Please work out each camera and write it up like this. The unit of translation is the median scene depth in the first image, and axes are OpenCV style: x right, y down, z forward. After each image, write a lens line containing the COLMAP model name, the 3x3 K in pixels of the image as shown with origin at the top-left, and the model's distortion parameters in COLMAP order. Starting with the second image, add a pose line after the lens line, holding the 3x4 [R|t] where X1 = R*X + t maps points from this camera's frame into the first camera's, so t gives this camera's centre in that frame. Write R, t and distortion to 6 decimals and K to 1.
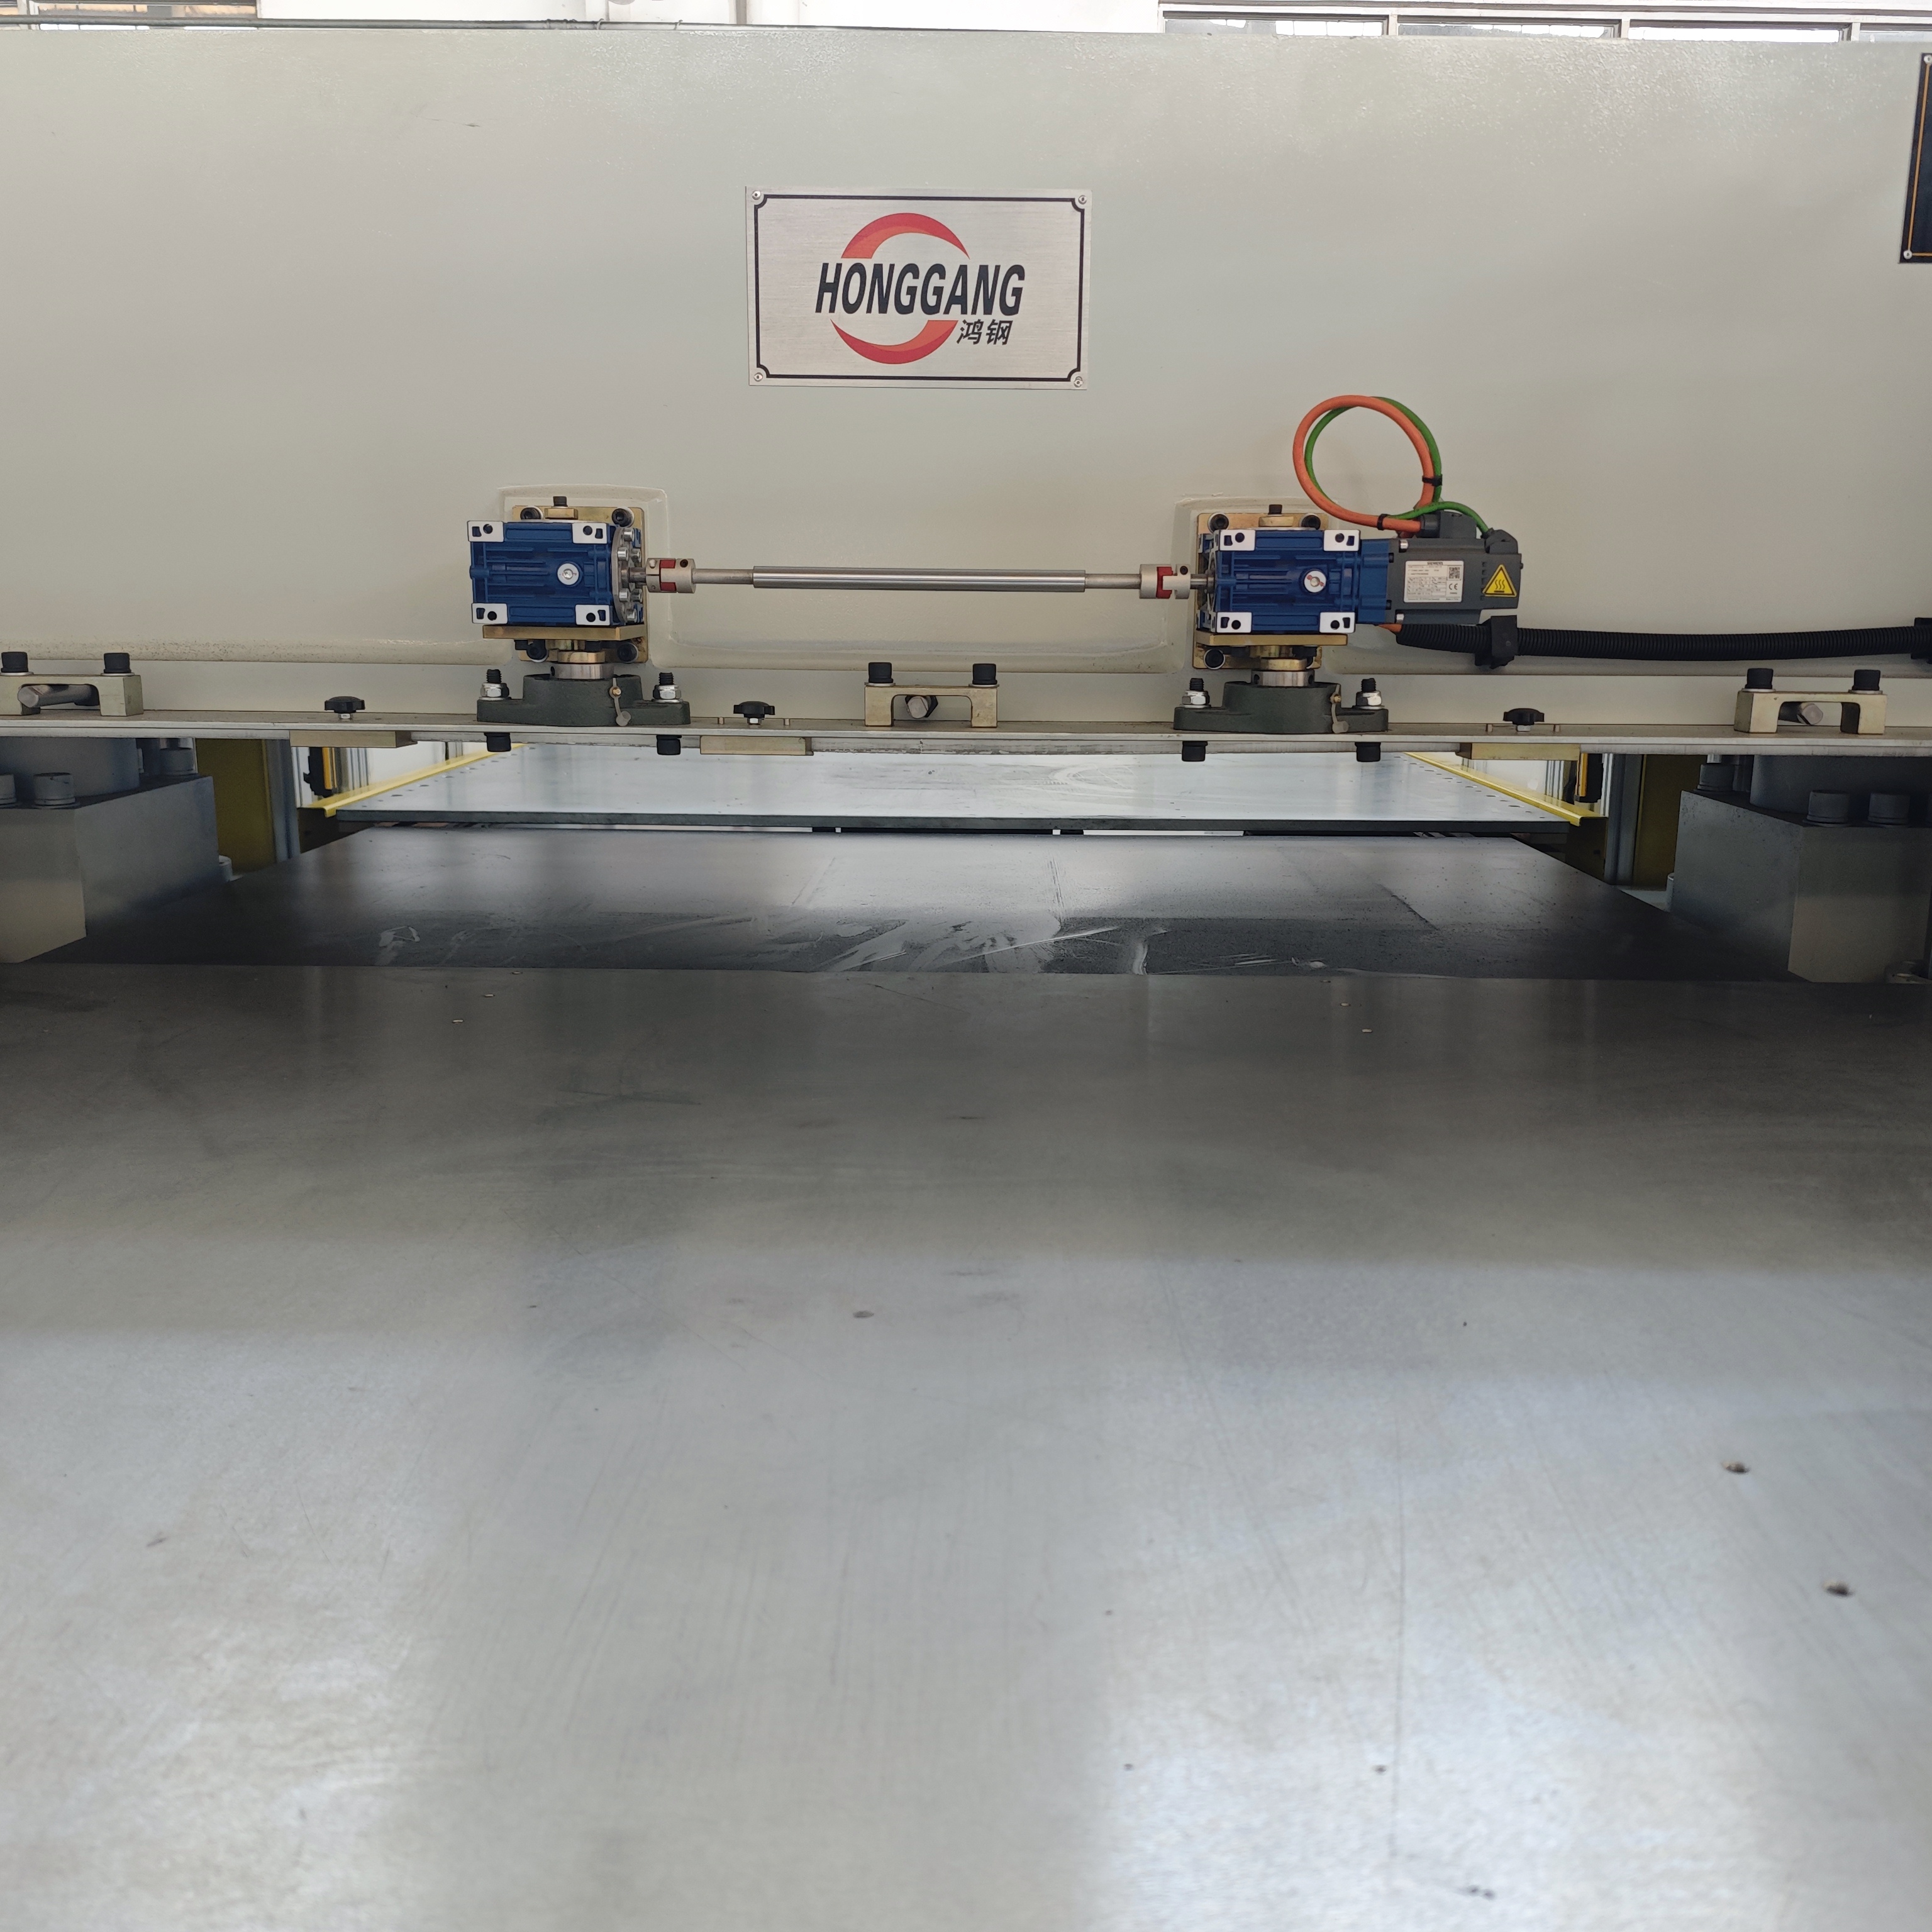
lens RADIAL K [[1801.6, 0, 969.4], [0, 1801.6, 933.0], [0, 0, 1]] dist [-0.002289, 0.003587]
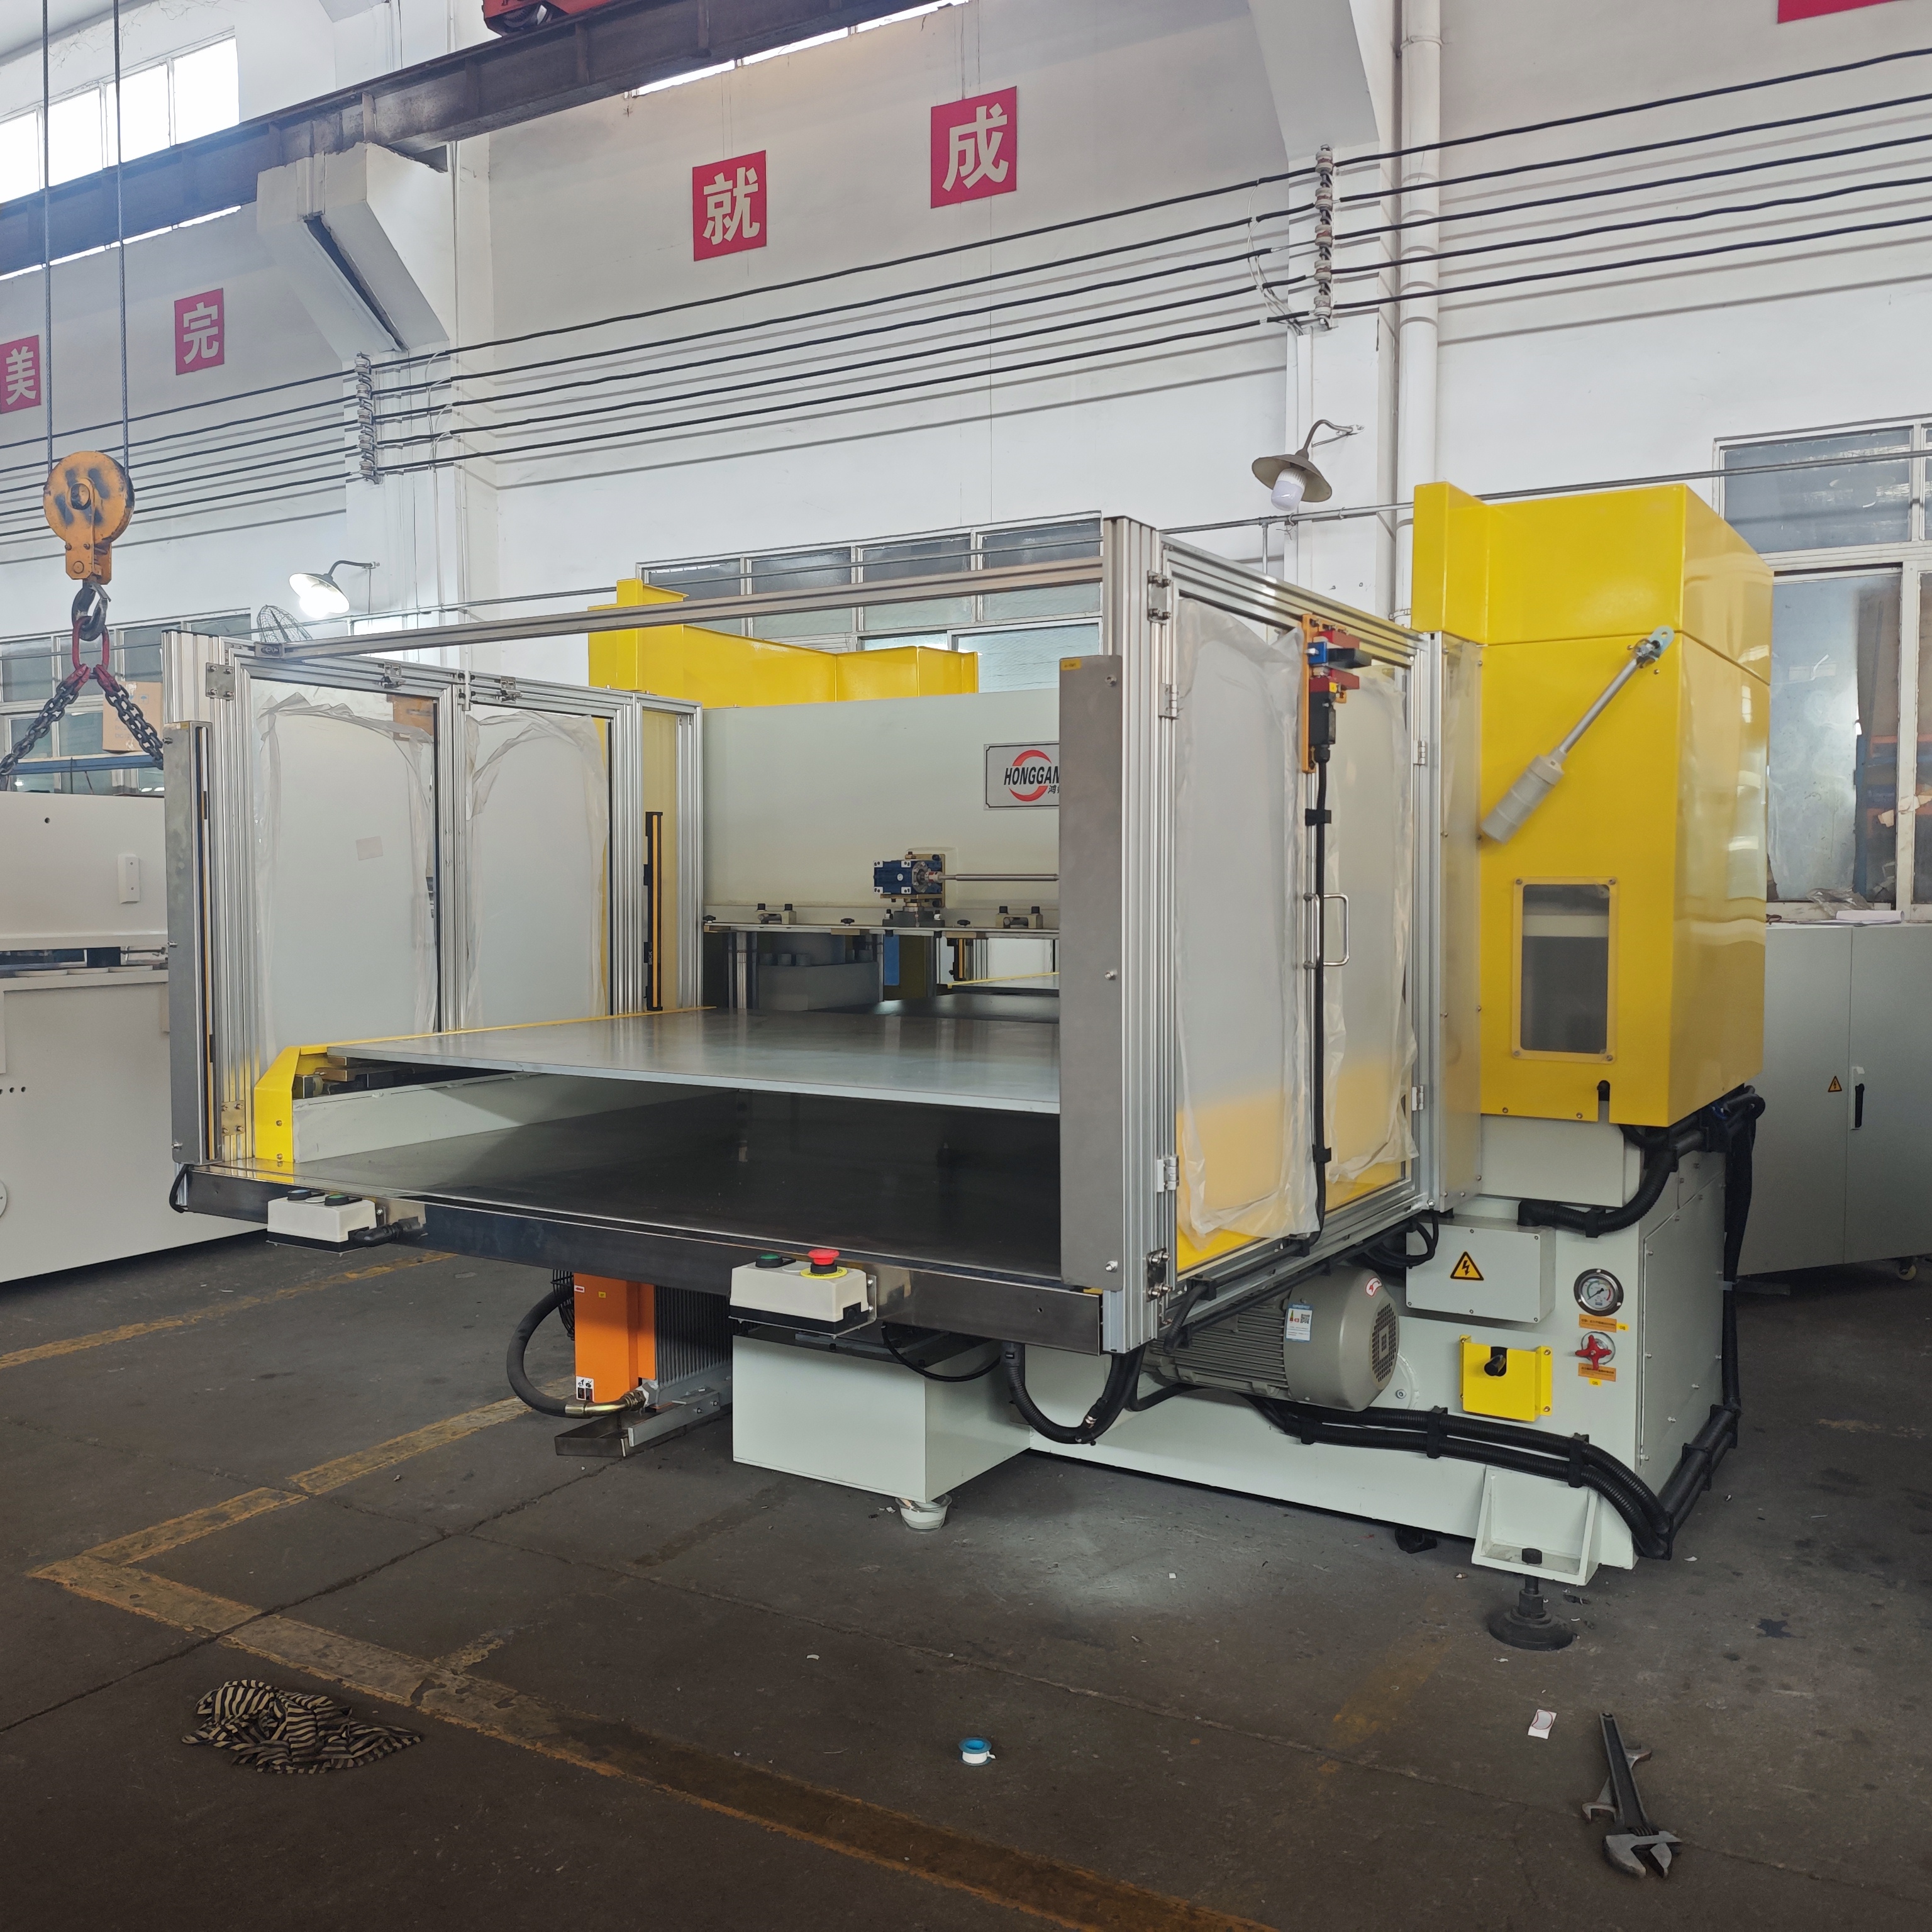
lens RADIAL K [[1801.6, 0, 969.4], [0, 1801.6, 933.0], [0, 0, 1]] dist [-0.002289, 0.003587]
pose [[0.858466, 0.004114, -0.512854, 1.328615], [-0.083968, 0.987602, -0.132631, 0.267265], [0.505950, 0.156923, 0.848168, -1.401043]]
